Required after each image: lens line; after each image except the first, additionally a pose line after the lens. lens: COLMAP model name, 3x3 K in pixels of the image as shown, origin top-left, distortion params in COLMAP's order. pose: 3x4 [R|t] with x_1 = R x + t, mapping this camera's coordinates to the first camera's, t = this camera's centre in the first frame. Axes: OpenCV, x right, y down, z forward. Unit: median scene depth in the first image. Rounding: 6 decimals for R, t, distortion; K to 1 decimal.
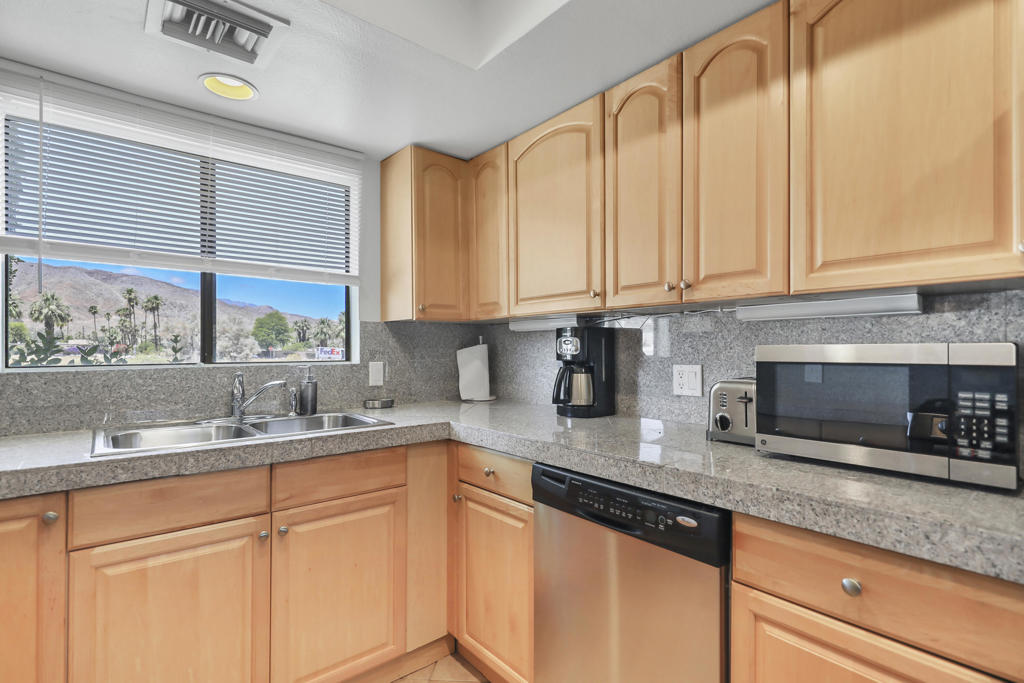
lens RADIAL K [[501.2, 0, 512.0], [0, 501.2, 341.5], [0, 0, 1]] dist [-0.000784, -0.000473]
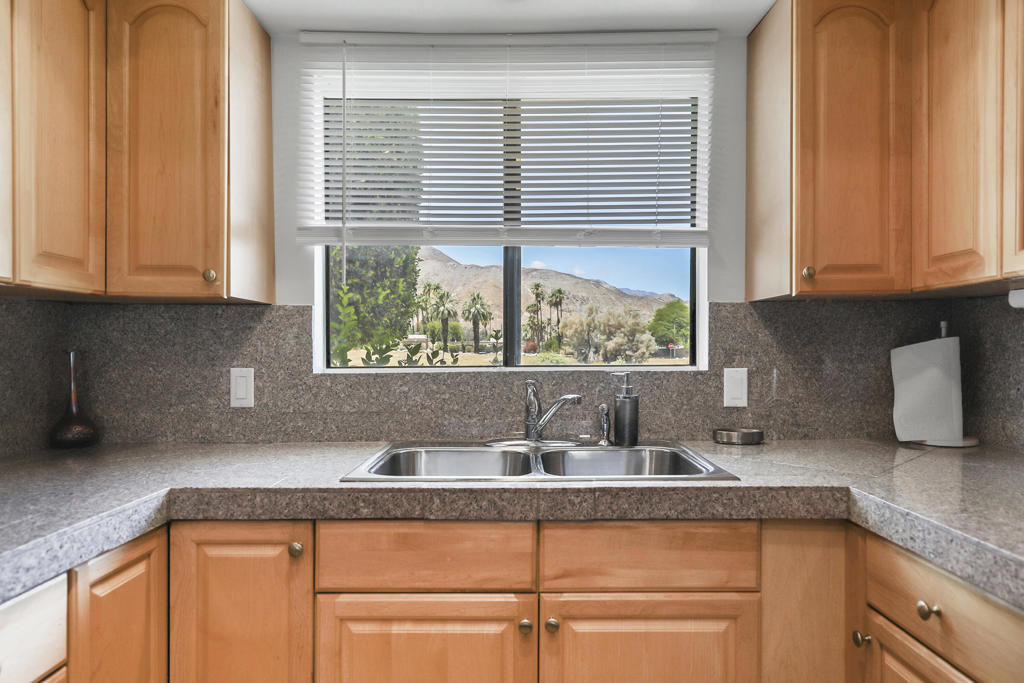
lens RADIAL K [[665.0, 0, 513.4], [0, 665.0, 355.6], [0, 0, 1]] dist [0.014604, -0.001110]
pose [[0.773739, 0.005709, -0.633479, 0.043156], [0.012677, 0.999620, 0.024493, 0.002820], [0.633378, -0.026981, 0.773372, 0.244949]]
